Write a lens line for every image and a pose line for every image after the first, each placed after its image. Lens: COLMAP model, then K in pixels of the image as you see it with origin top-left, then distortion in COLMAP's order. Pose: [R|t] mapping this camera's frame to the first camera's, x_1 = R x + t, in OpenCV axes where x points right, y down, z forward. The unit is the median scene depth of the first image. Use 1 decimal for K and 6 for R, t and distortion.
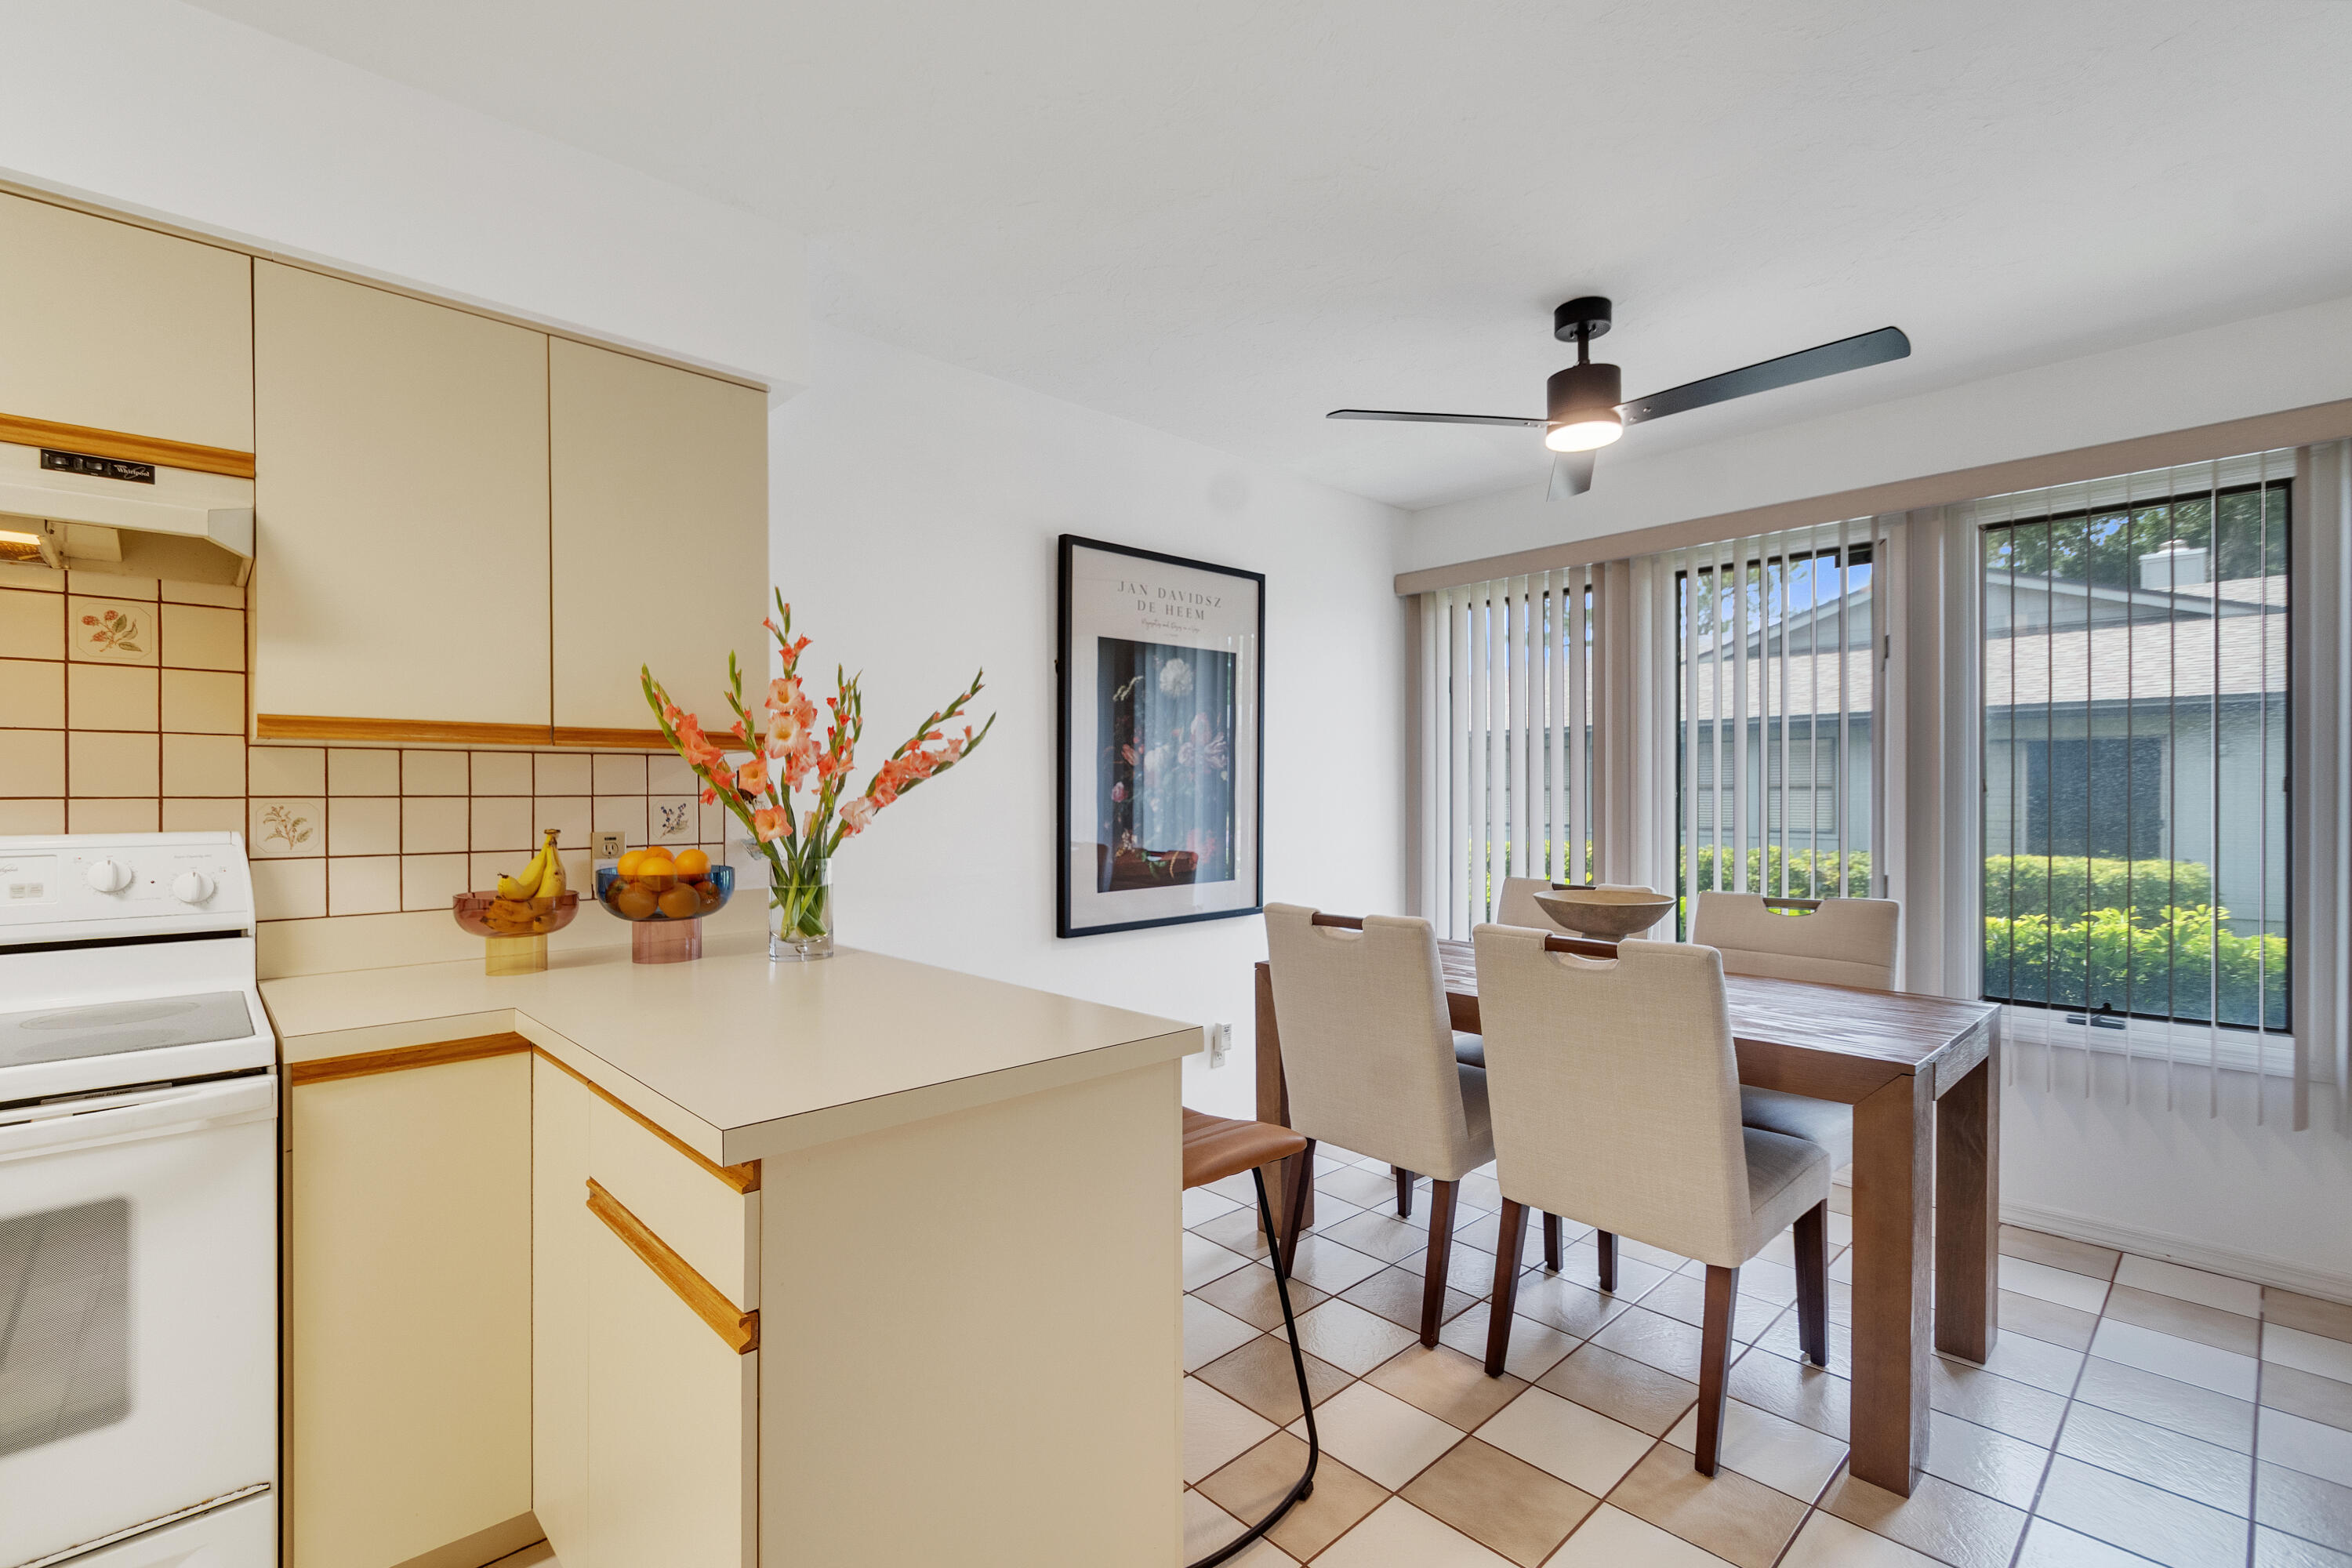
lens RADIAL K [[1039.0, 0, 1169.6], [0, 1039.0, 796.7], [0, 0, 1]] dist [0.030093, -0.000135]
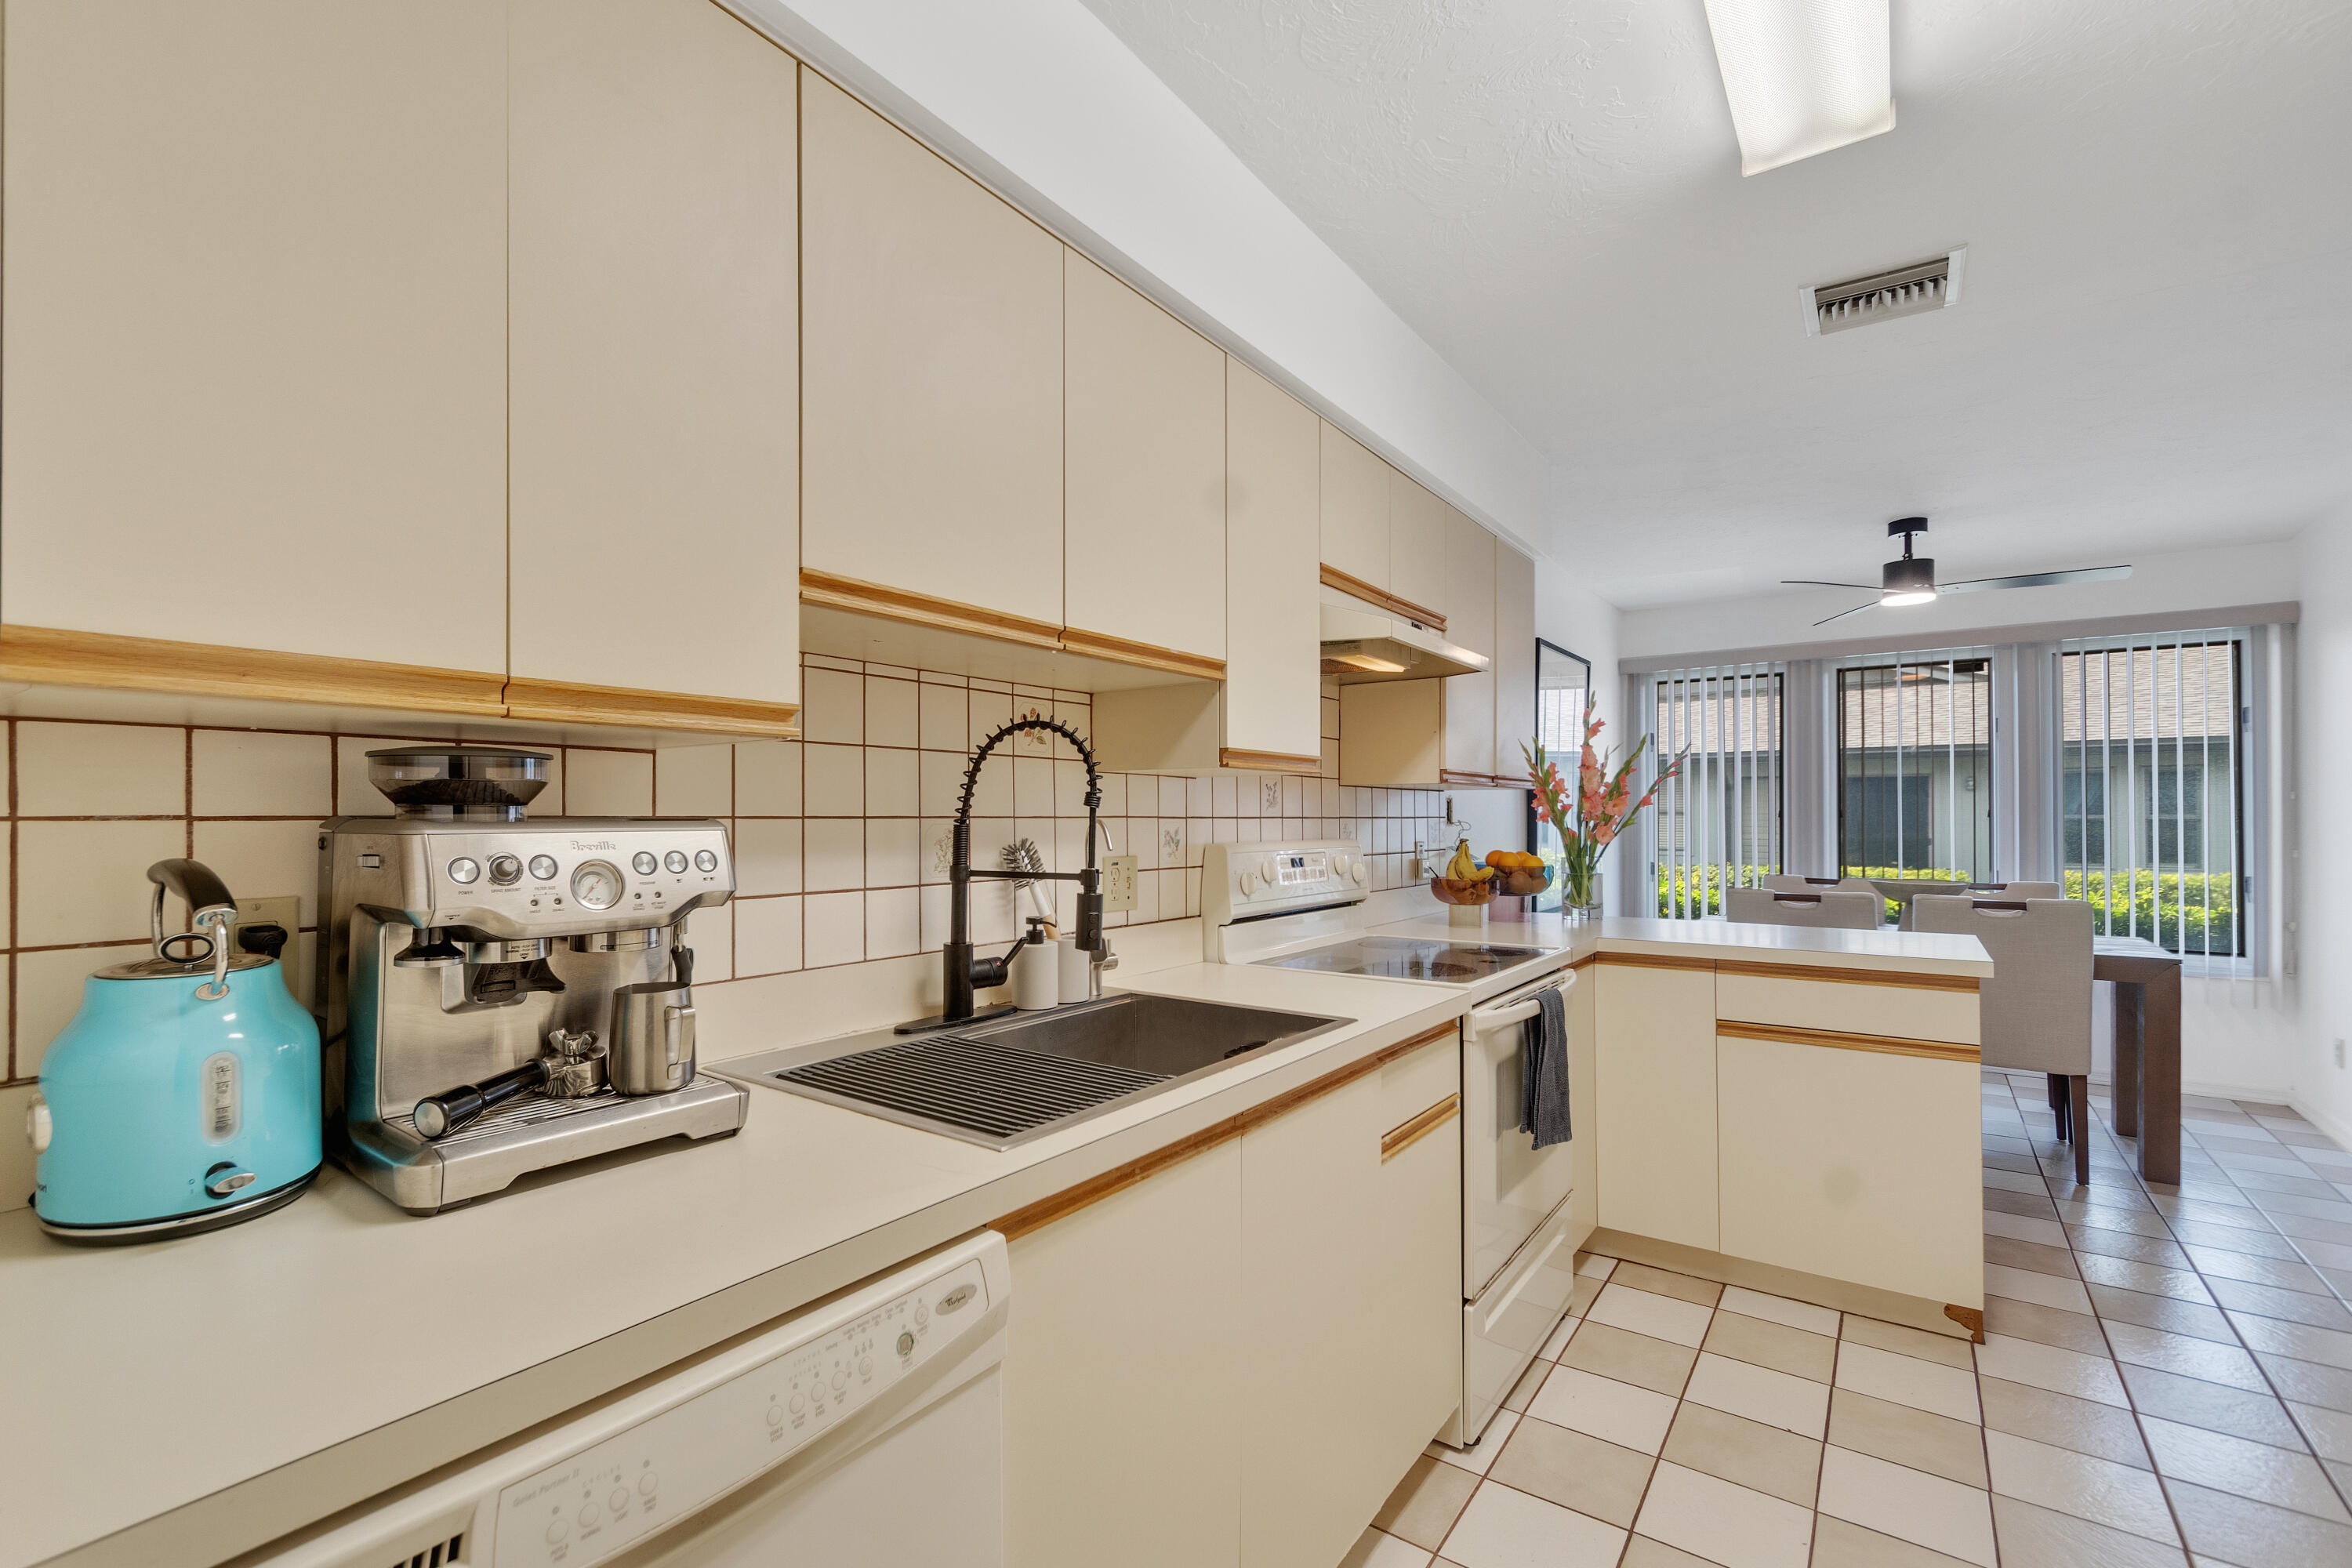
lens RADIAL K [[1039.0, 0, 1166.8], [0, 1039.0, 797.0], [0, 0, 1]] dist [0.030093, -0.000135]
pose [[0.976517, 0.006825, 0.215332, -0.836981], [-0.002330, 0.999774, -0.021123, 0.002449], [-0.215428, 0.020126, 0.976312, -0.275666]]
